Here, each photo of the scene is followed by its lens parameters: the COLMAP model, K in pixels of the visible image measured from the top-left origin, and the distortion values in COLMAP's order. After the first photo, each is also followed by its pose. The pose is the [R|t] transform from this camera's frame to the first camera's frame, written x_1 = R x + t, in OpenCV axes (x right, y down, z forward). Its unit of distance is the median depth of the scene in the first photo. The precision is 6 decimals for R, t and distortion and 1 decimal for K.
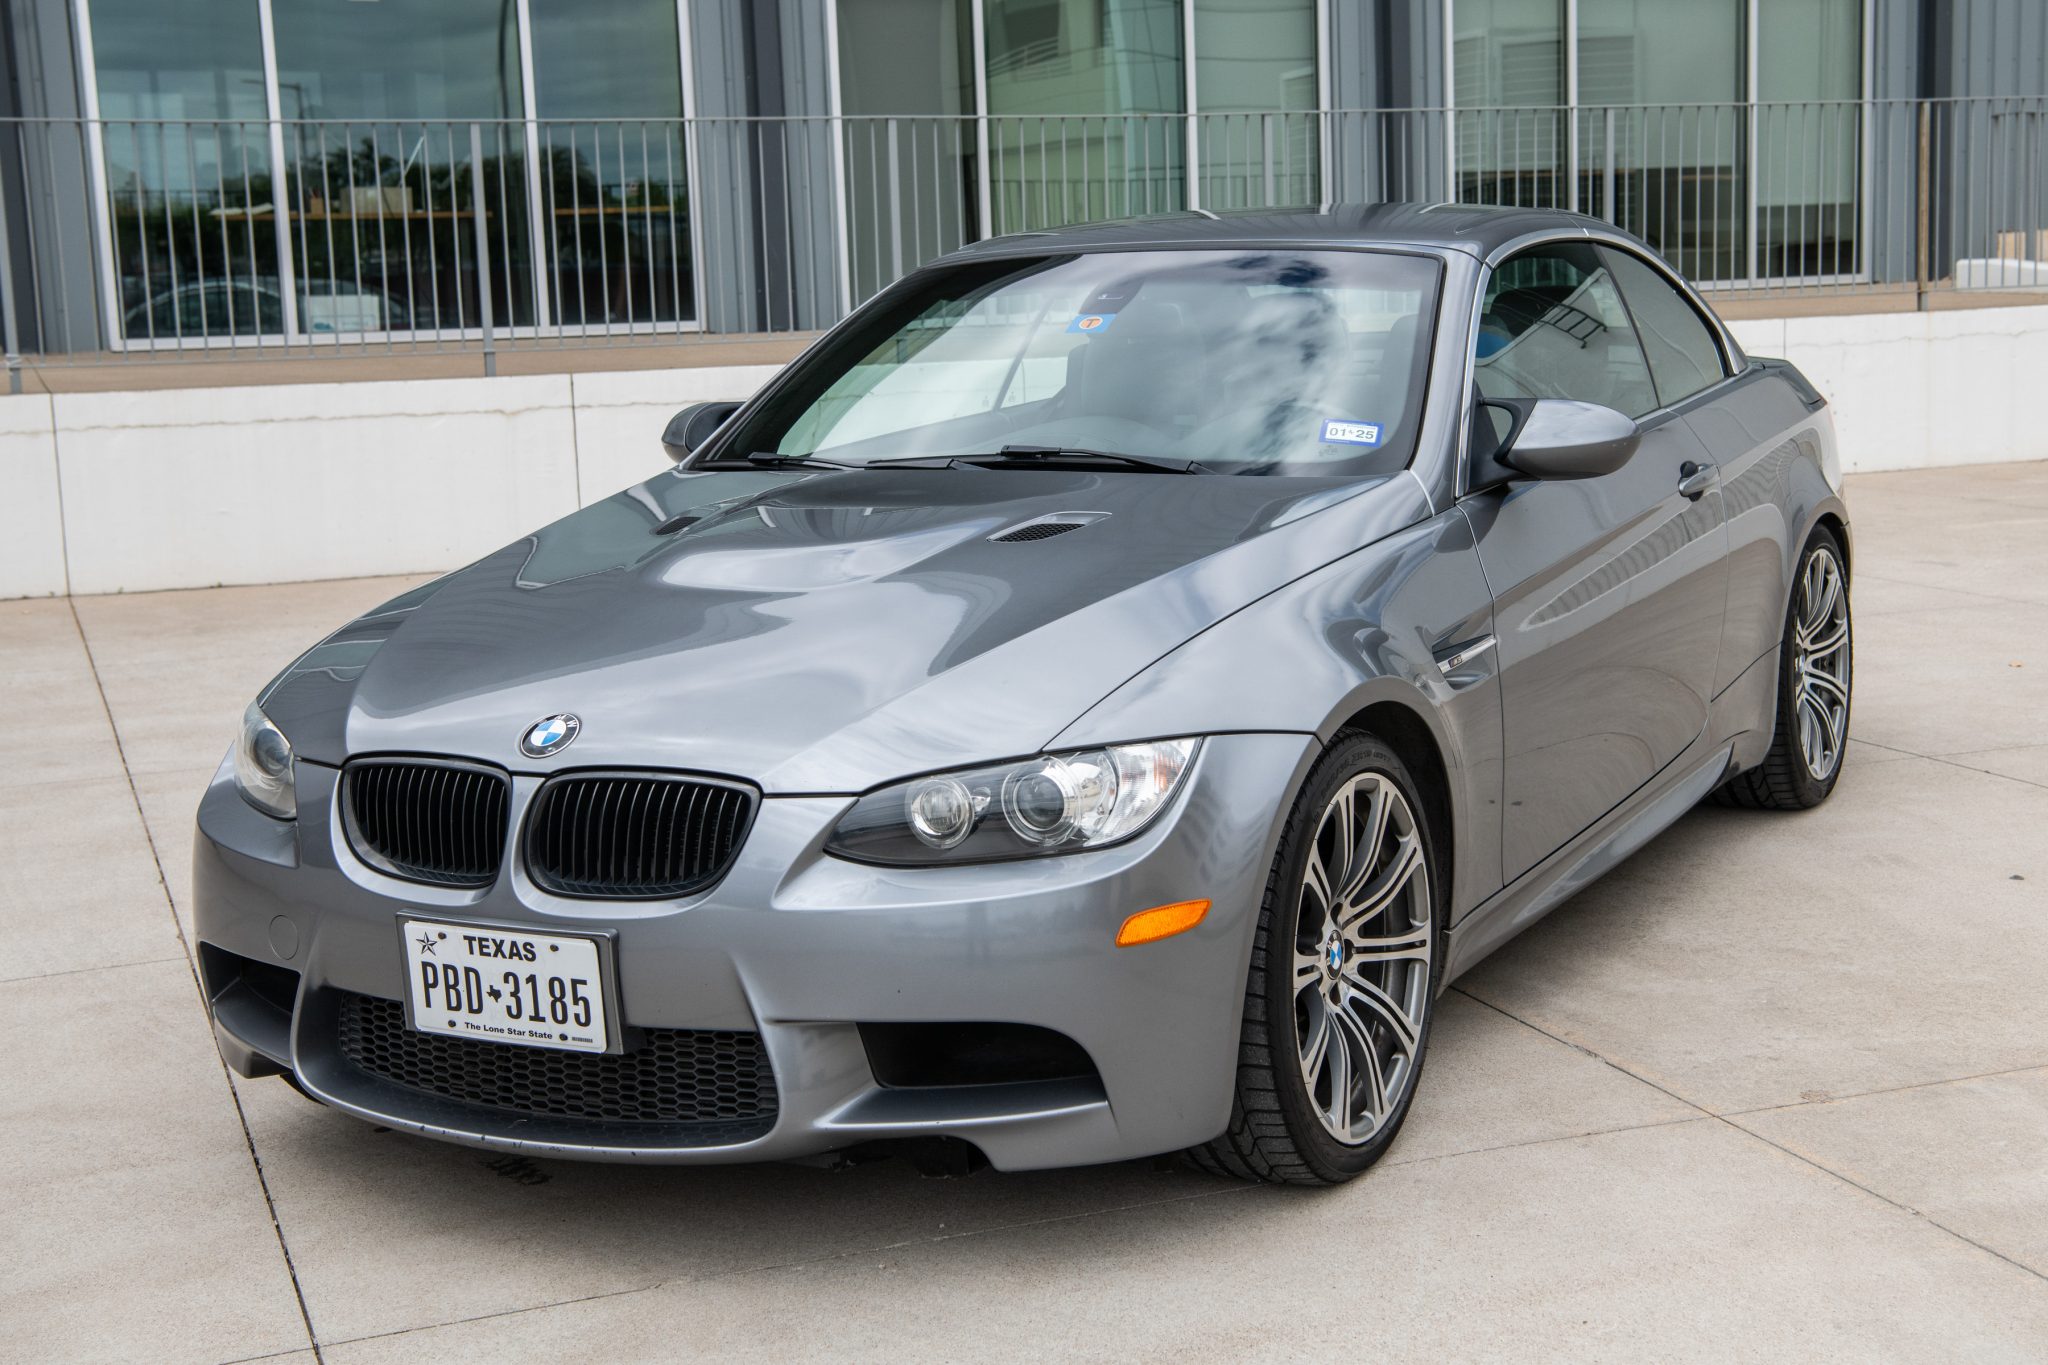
lens RADIAL K [[2821.8, 0, 1117.8], [0, 2821.8, 643.8], [0, 0, 1]] dist [0.119077, 0.021875]
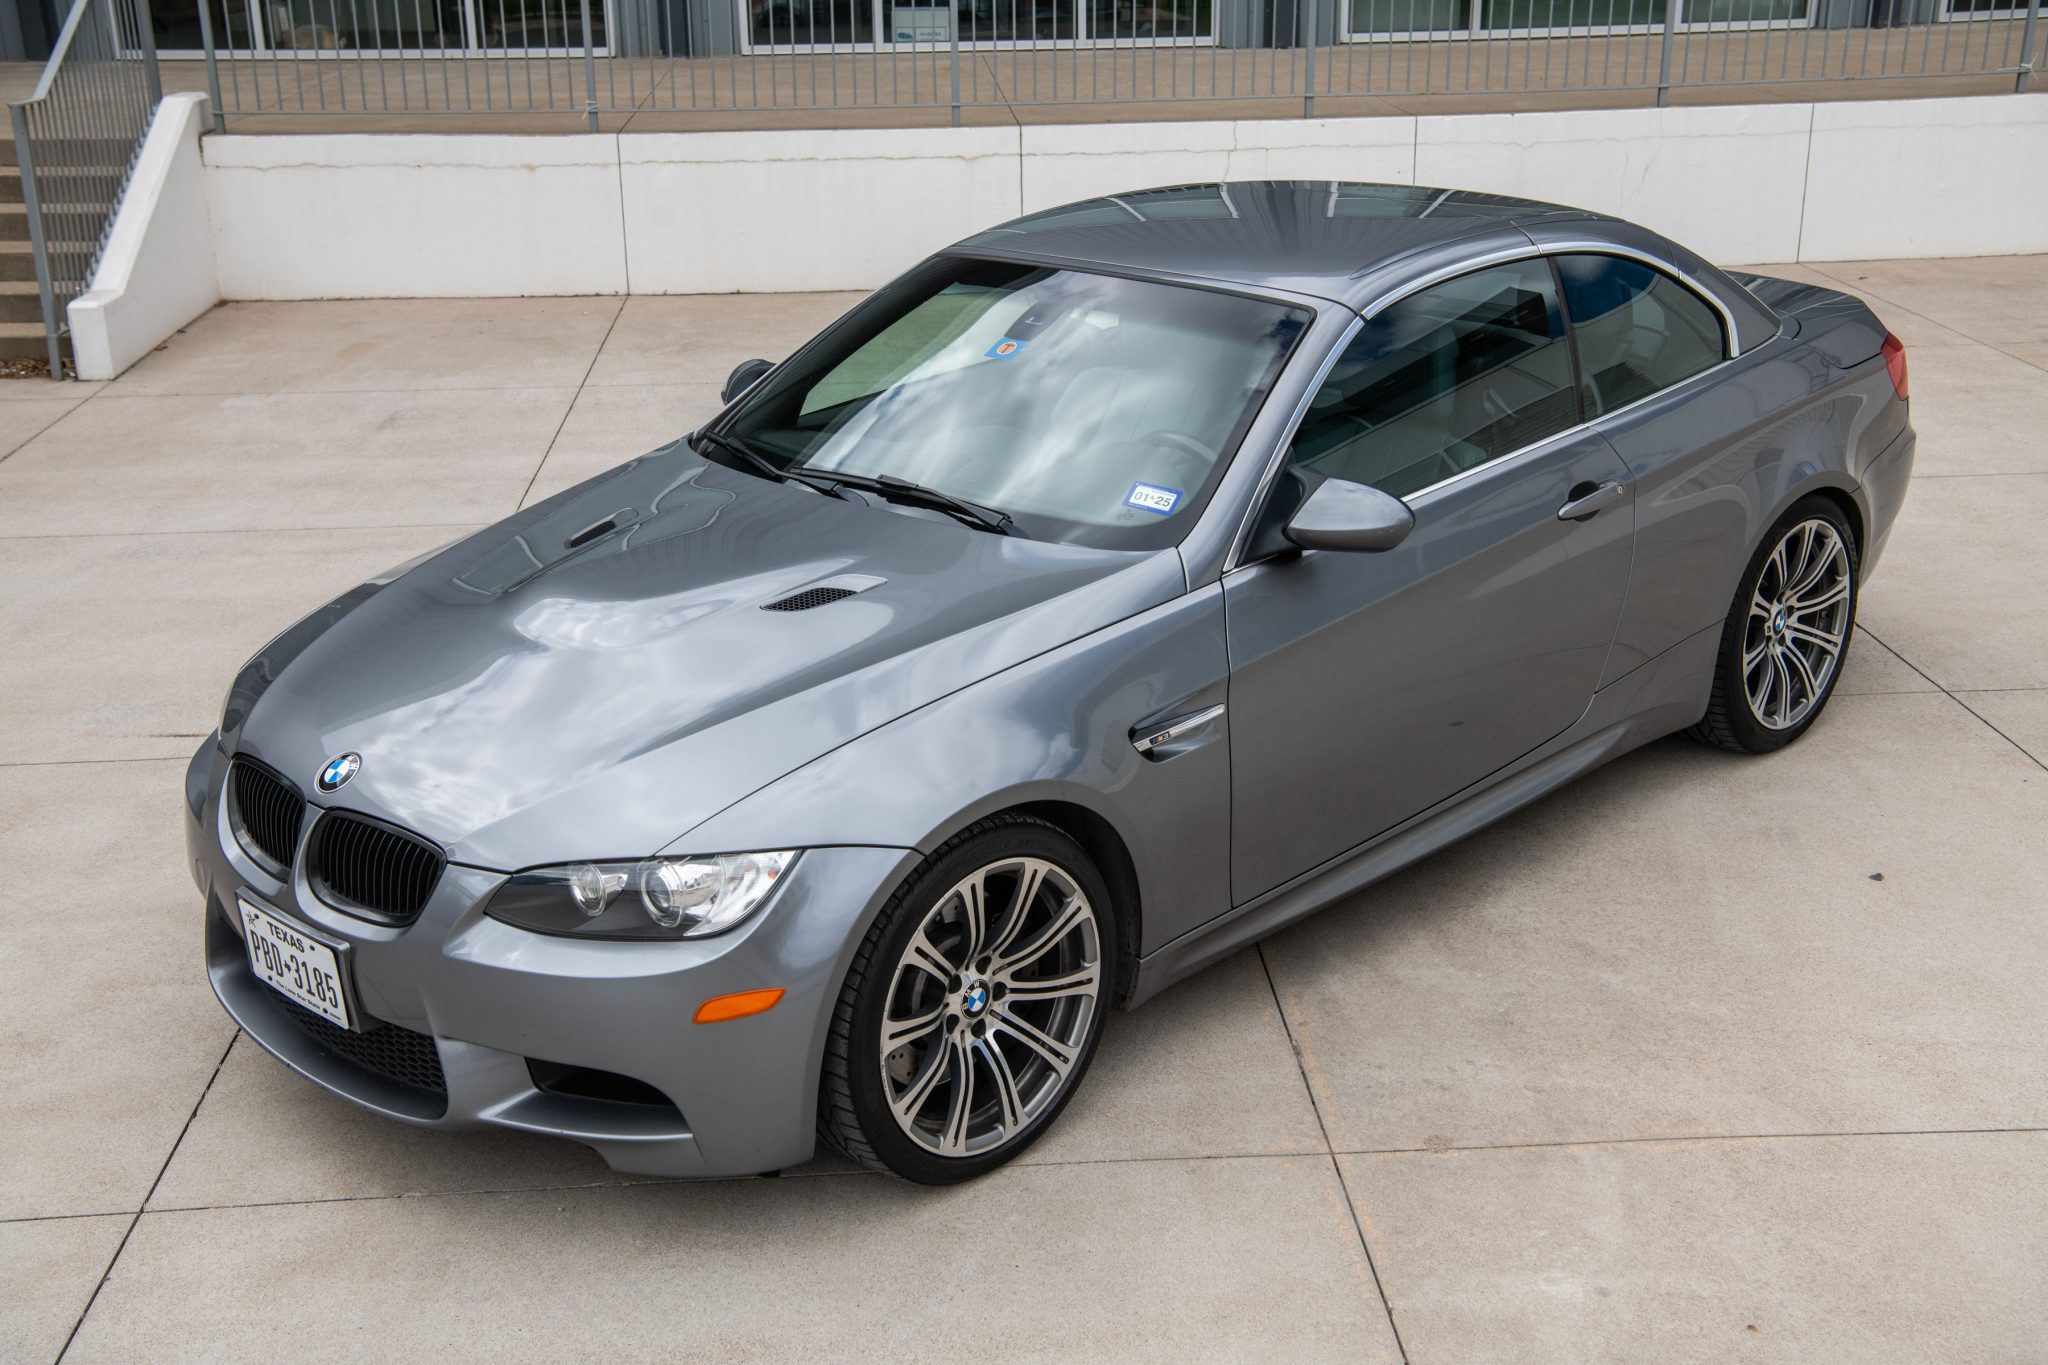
lens RADIAL K [[2342.9, 0, 1024.0], [0, 2342.9, 682.5], [0, 0, 1]] dist [0.080427, -0.001847]
pose [[0.951188, 0.117335, -0.285437, 0.371796], [-0.057348, 0.975997, 0.210097, -0.235792], [0.303238, -0.183472, 0.935085, 0.104400]]
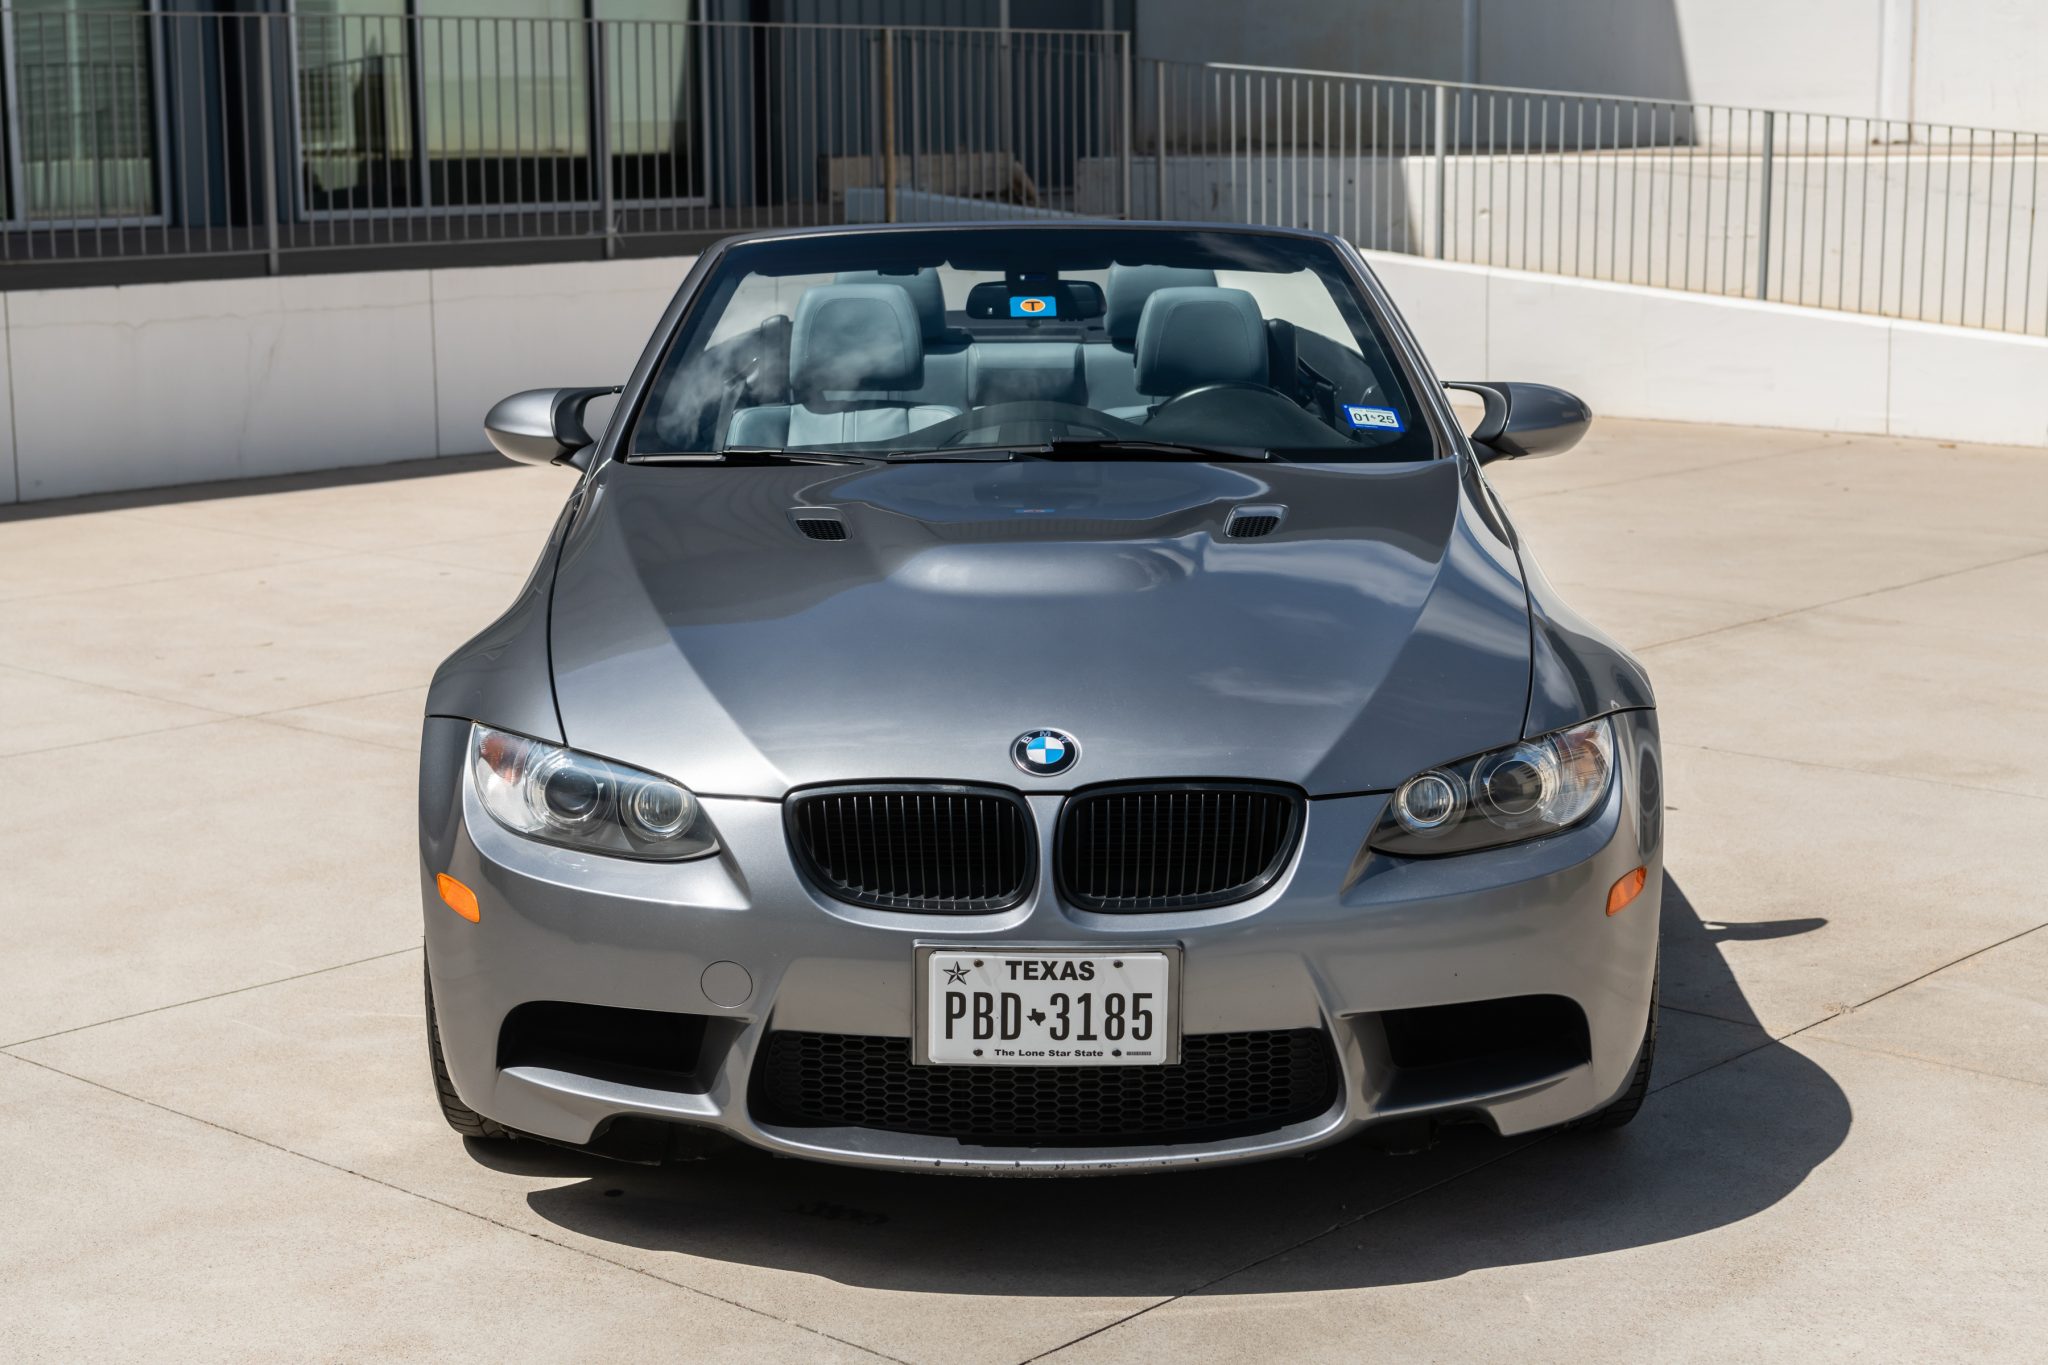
lens RADIAL K [[3224.5, 0, 984.2], [0, 3224.5, 678.8], [0, 0, 1]] dist [0.028015, -0.001623]
pose [[0.898413, -0.050550, 0.436233, -0.671361], [0.039353, 0.998624, 0.034672, -0.031204], [-0.437385, -0.013983, 0.899166, 0.005133]]
